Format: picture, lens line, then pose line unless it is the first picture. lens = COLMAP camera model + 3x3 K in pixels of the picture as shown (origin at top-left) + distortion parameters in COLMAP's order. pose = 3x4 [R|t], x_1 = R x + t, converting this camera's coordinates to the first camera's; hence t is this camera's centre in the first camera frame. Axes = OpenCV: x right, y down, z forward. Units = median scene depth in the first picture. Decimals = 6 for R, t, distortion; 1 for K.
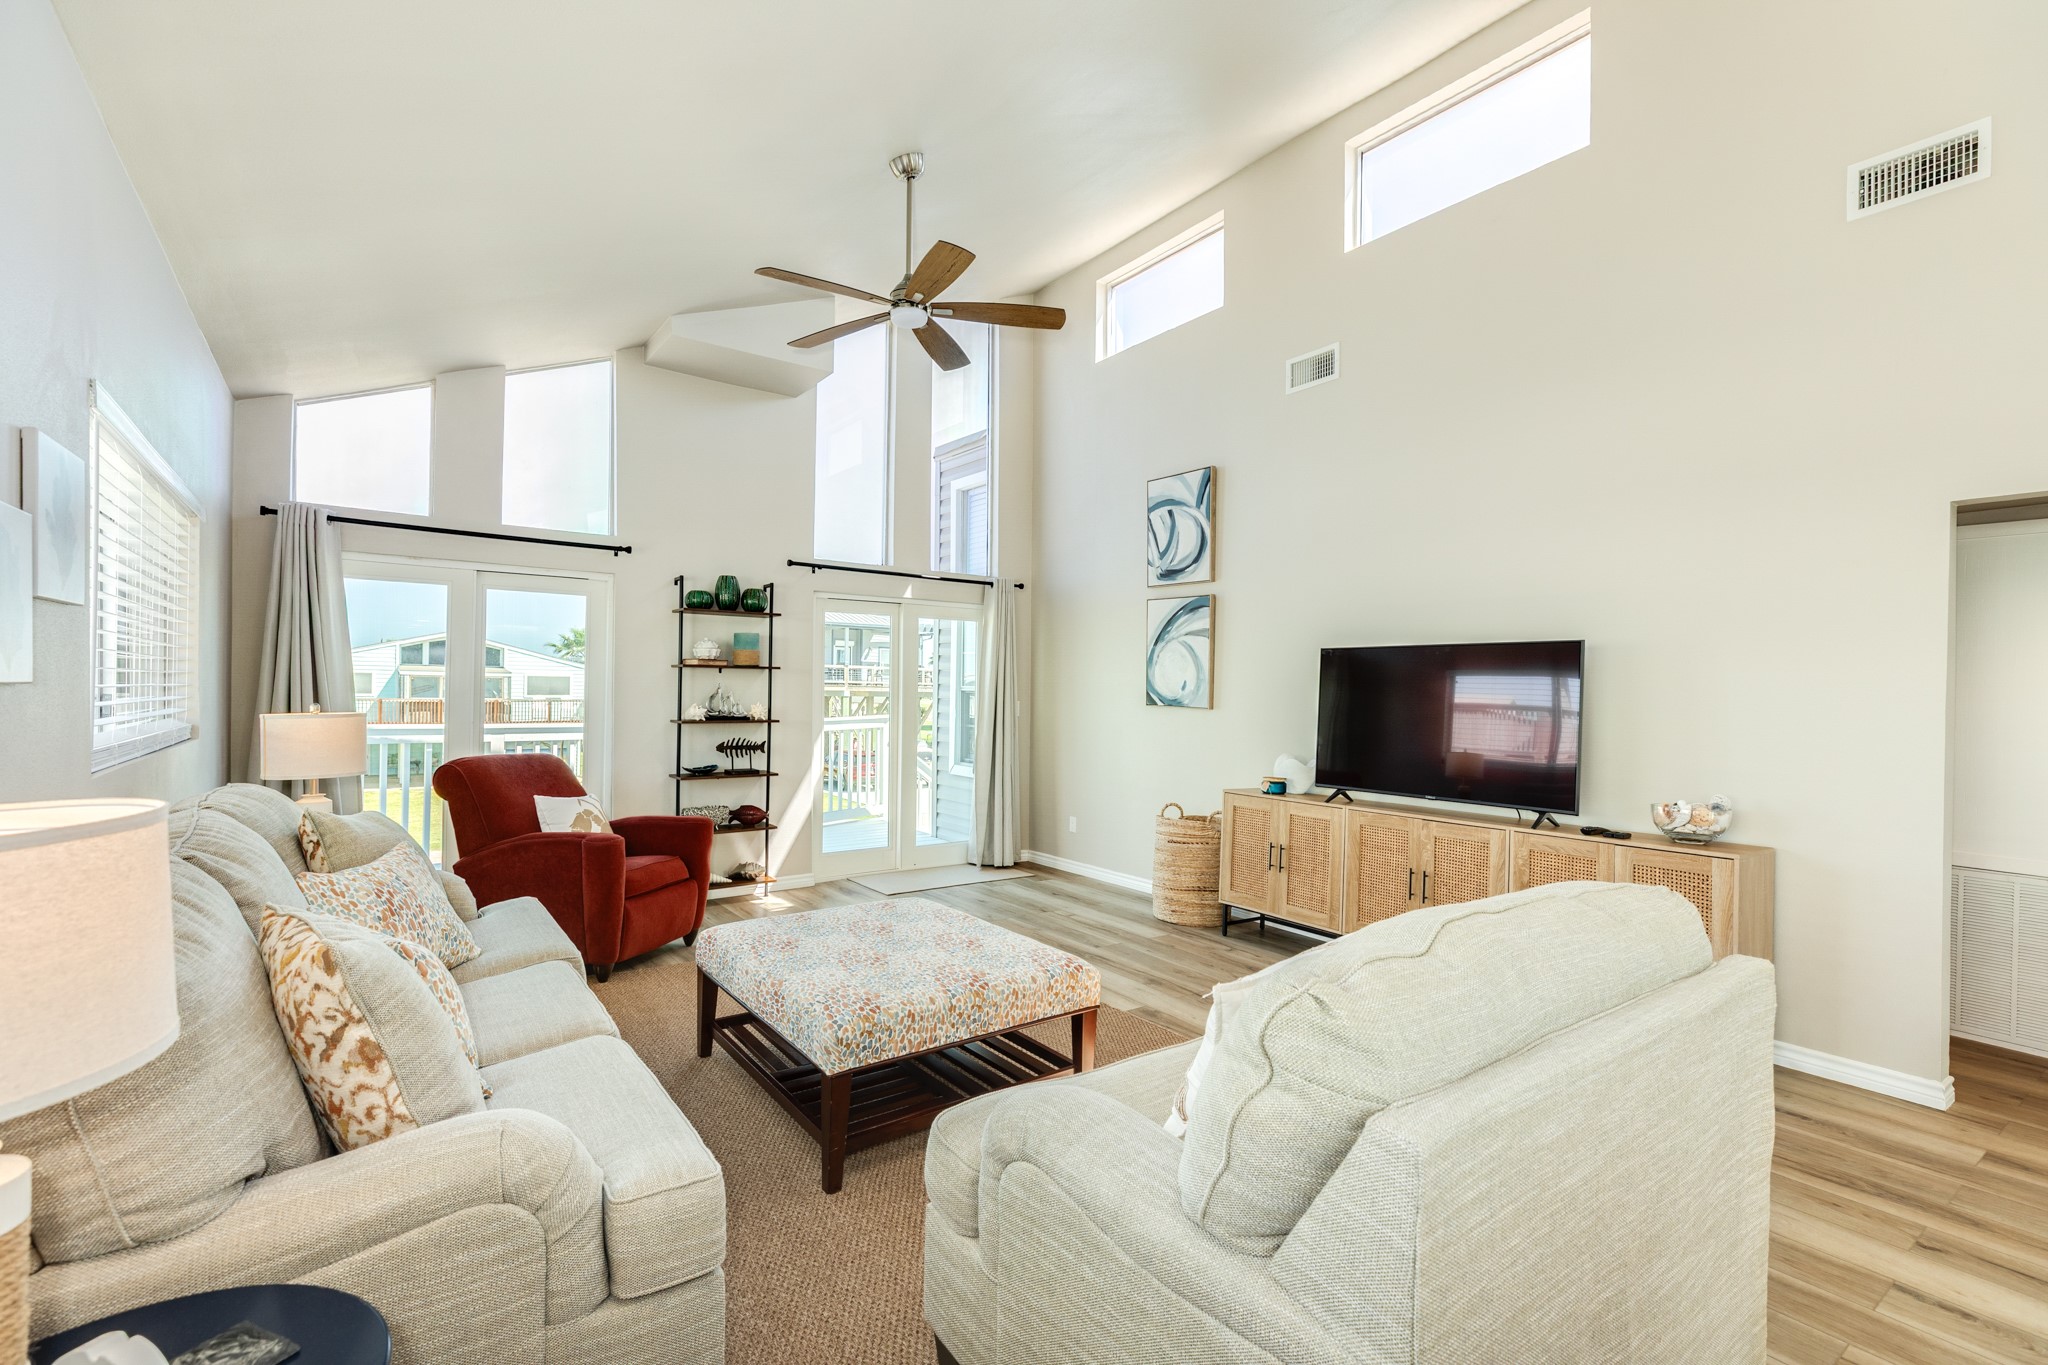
lens RADIAL K [[914.0, 0, 1024.9], [0, 914.0, 691.8], [0, 0, 1]] dist [0.004476, 0.000850]
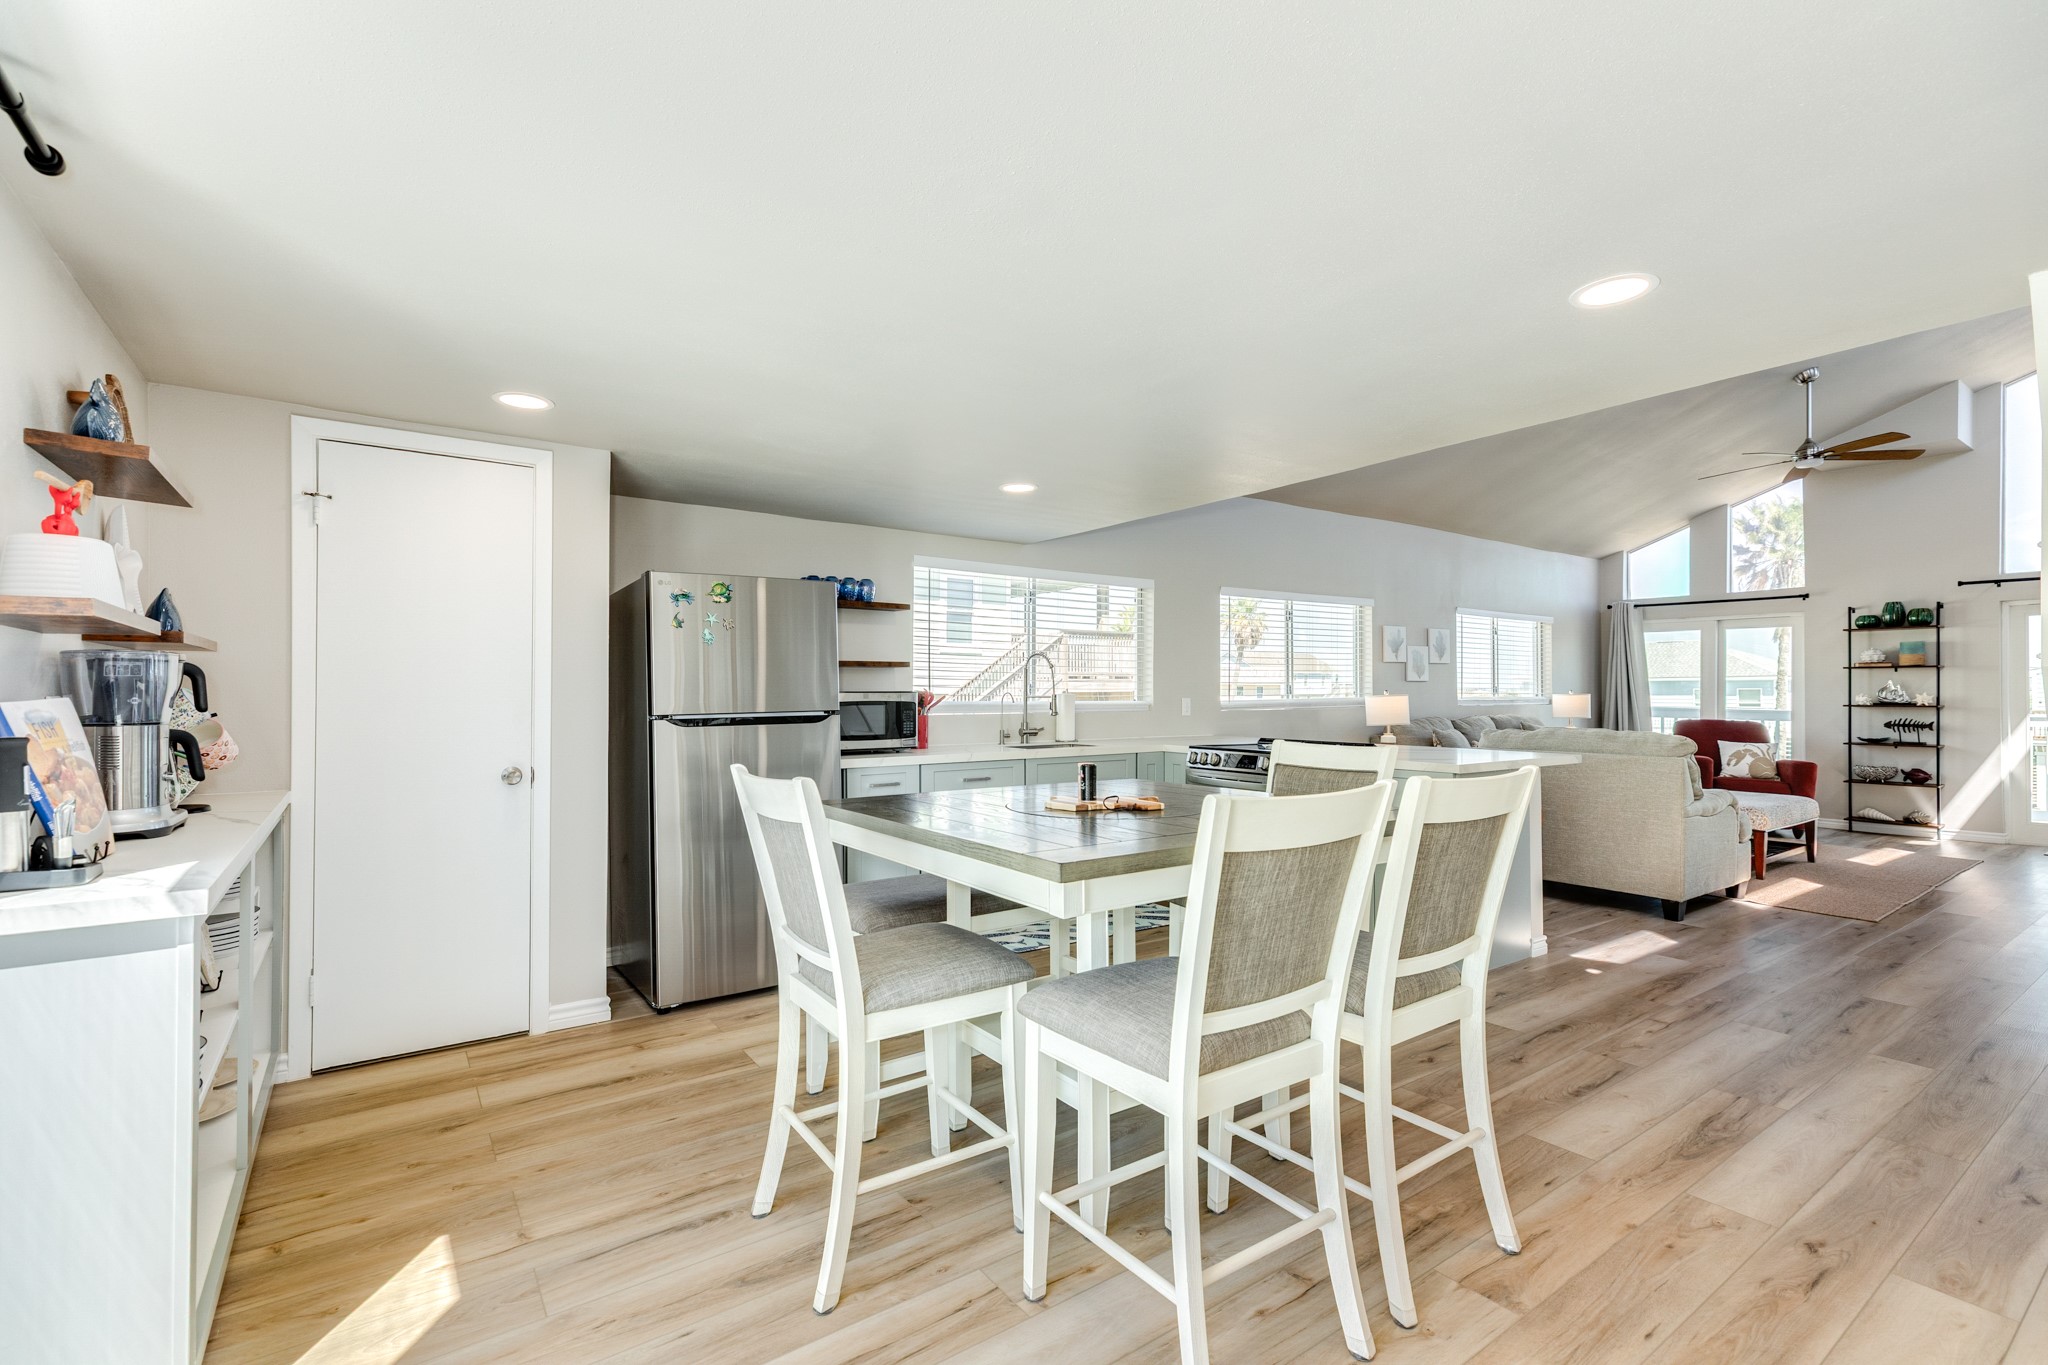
lens RADIAL K [[914.0, 0, 1021.4], [0, 914.0, 691.7], [0, 0, 1]] dist [0.004476, 0.000850]
pose [[-0.009140, -0.014796, -0.999849, 1.089493], [-0.005512, 0.999876, -0.014746, 0.038304], [0.999943, 0.005376, -0.009220, -0.318922]]
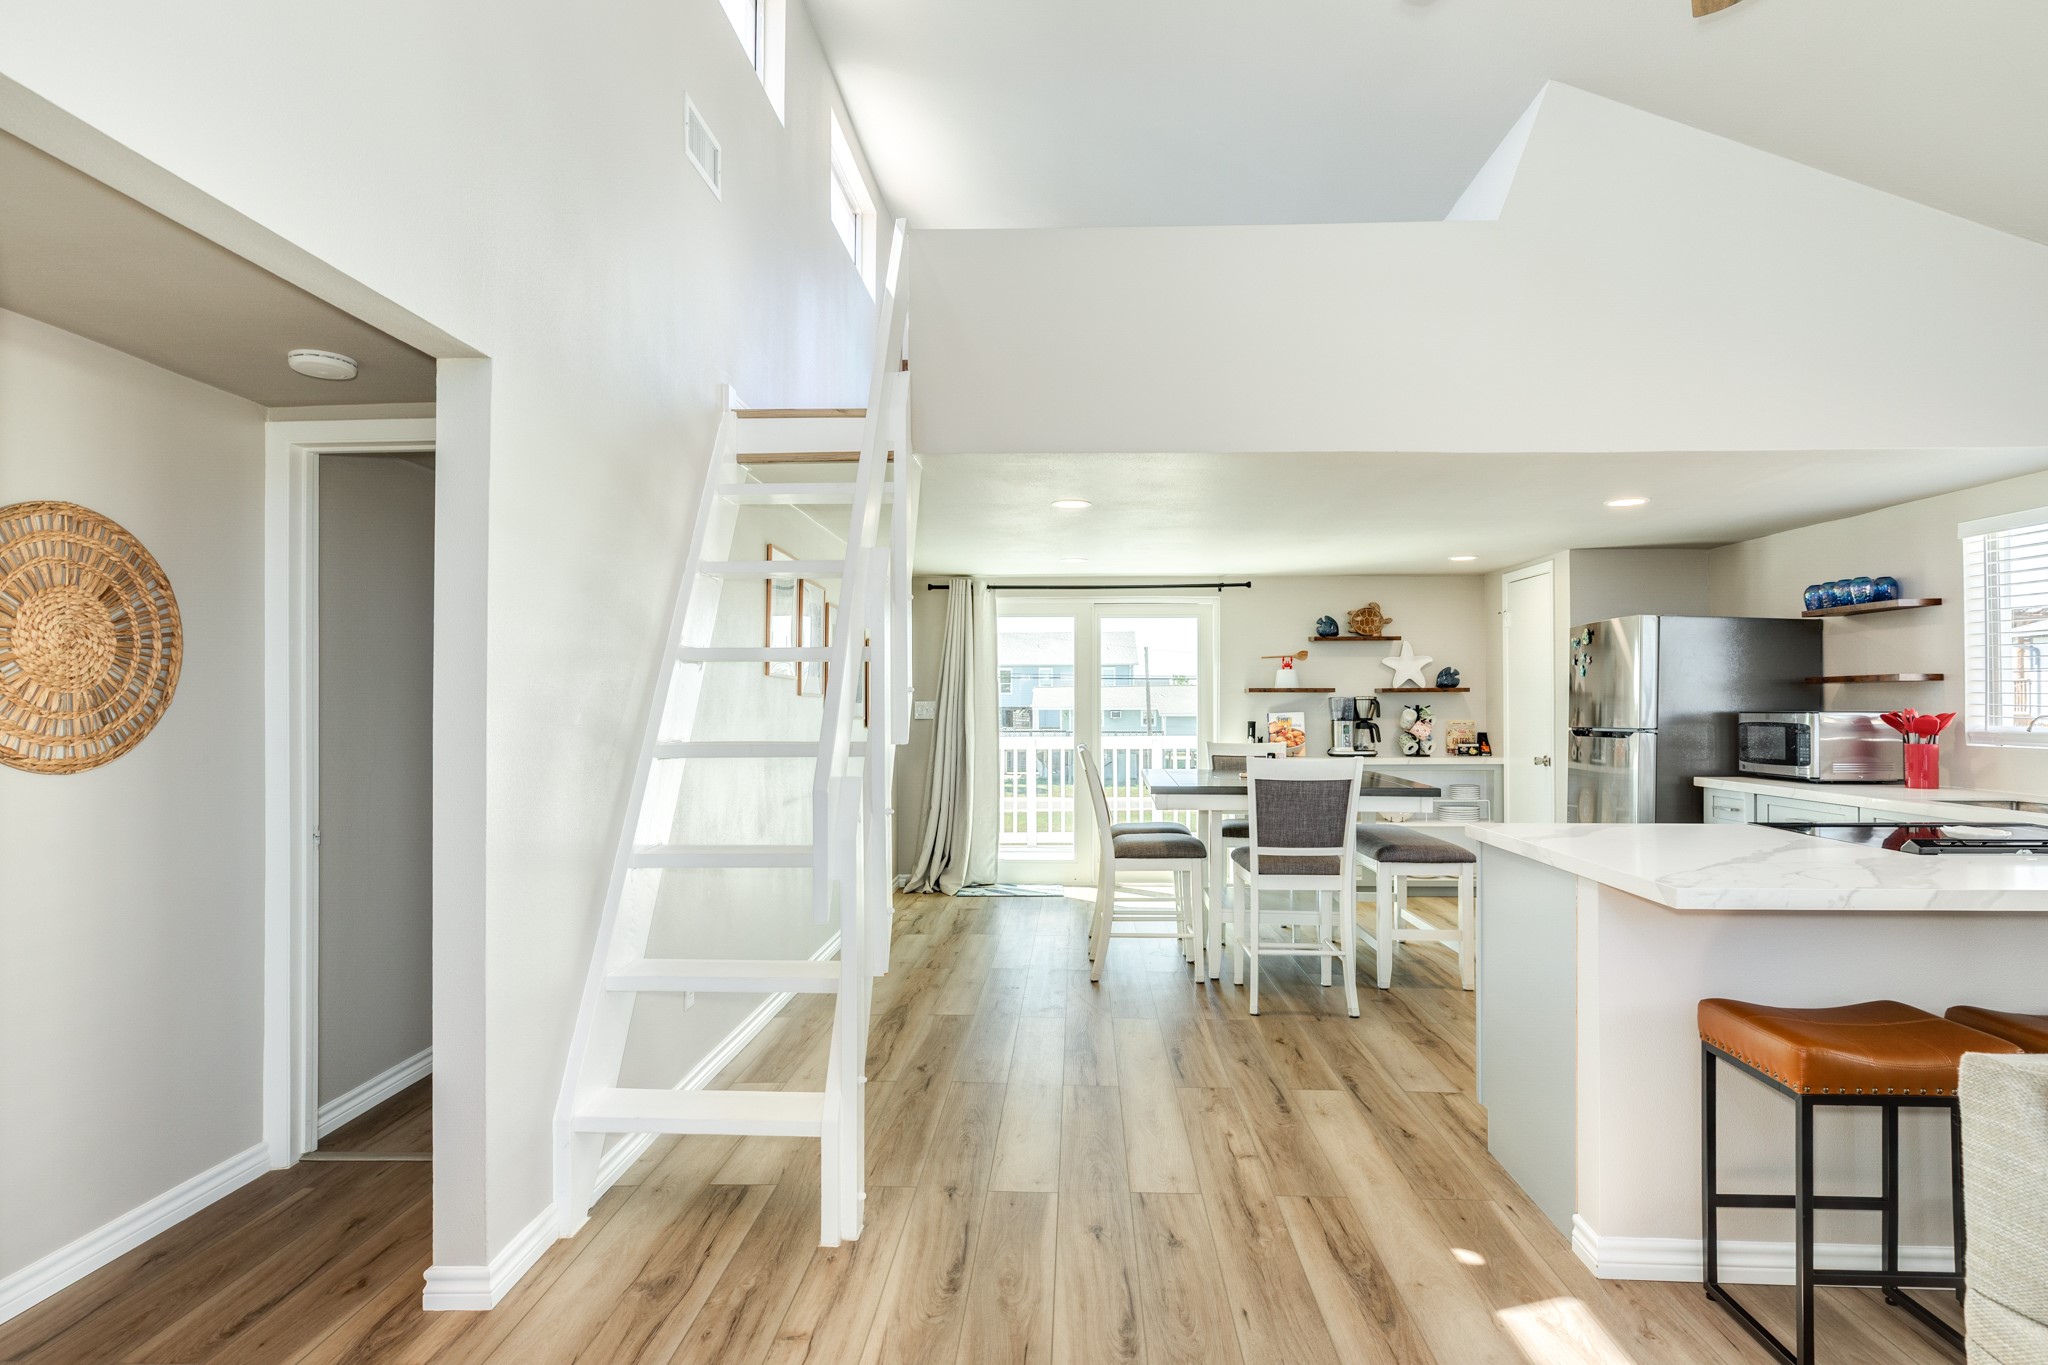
lens RADIAL K [[1075.6, 0, 1019.1], [0, 1075.6, 690.4], [0, 0, 1]] dist [-0.000452, 0.001642]
pose [[-0.778155, -0.005449, 0.628048, 0.244629], [-0.006398, 0.999979, 0.000749, 0.013915], [-0.628039, -0.003435, -0.778174, 0.570377]]
